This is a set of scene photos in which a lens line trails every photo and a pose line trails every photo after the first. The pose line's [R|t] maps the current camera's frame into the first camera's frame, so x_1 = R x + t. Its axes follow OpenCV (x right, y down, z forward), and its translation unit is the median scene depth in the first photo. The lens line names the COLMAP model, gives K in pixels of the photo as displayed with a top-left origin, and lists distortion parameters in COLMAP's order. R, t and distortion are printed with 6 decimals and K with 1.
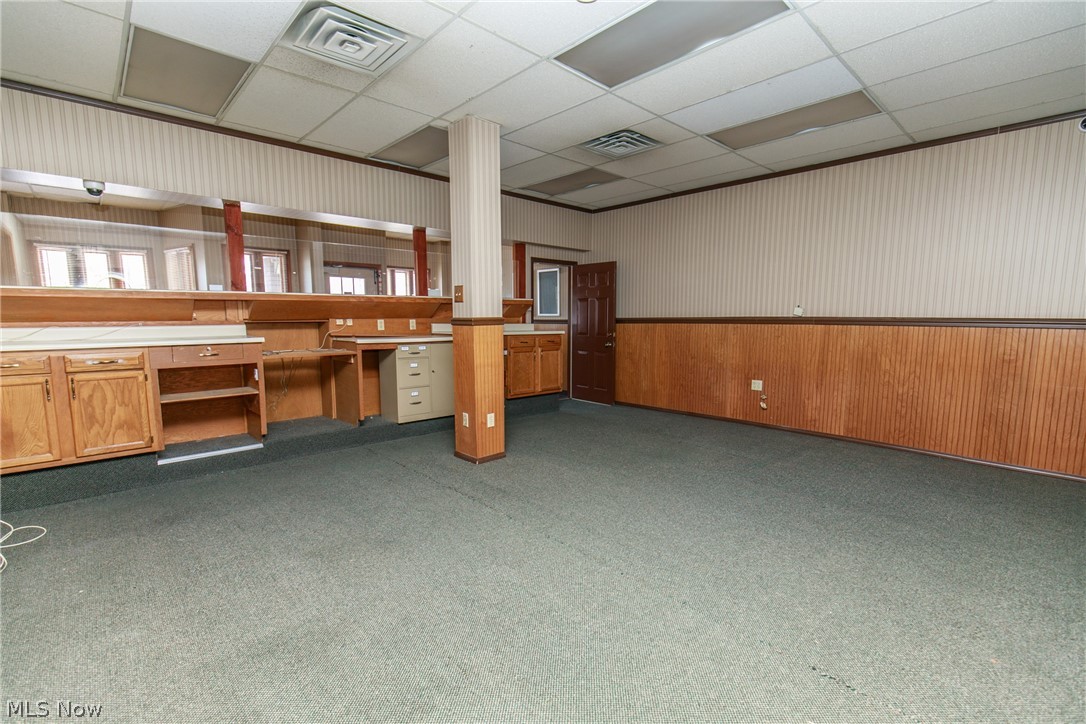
lens RADIAL K [[482.0, 0, 543.2], [0, 482.0, 368.7], [0, 0, 1]] dist [0.001808, -0.000210]
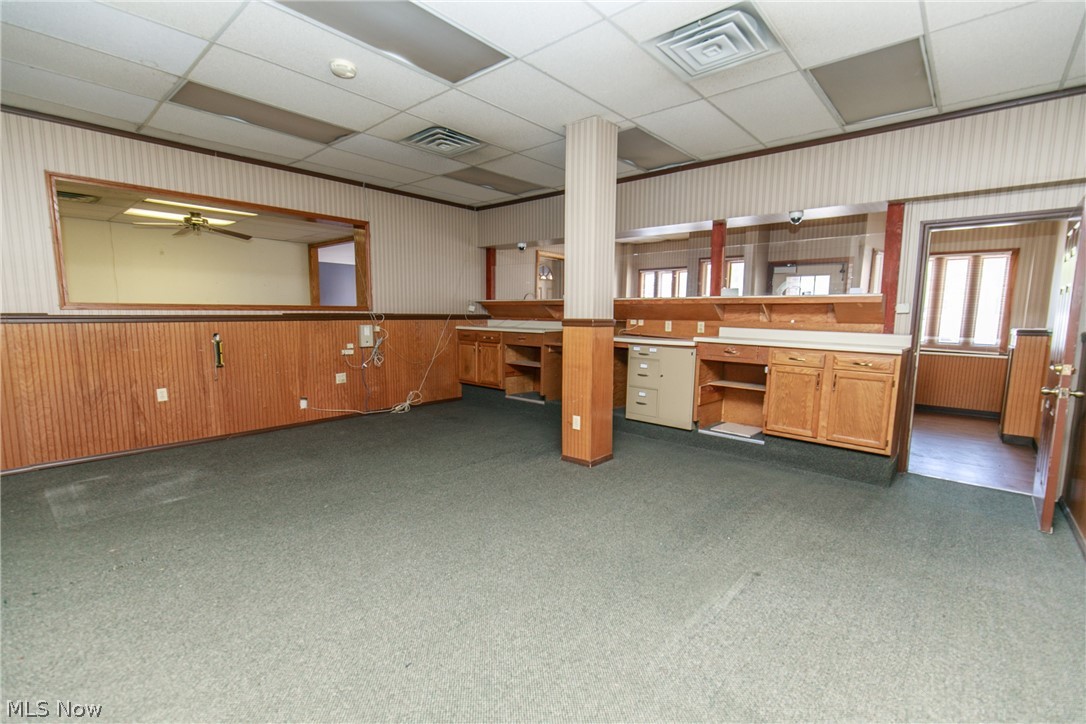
lens RADIAL K [[482.0, 0, 543.2], [0, 482.0, 368.7], [0, 0, 1]] dist [0.001808, -0.000210]
pose [[0.098114, 0.115397, -0.988462, 0.700919], [-0.124979, 0.986819, 0.102800, -0.078374], [0.987296, 0.113451, 0.111243, 0.667431]]
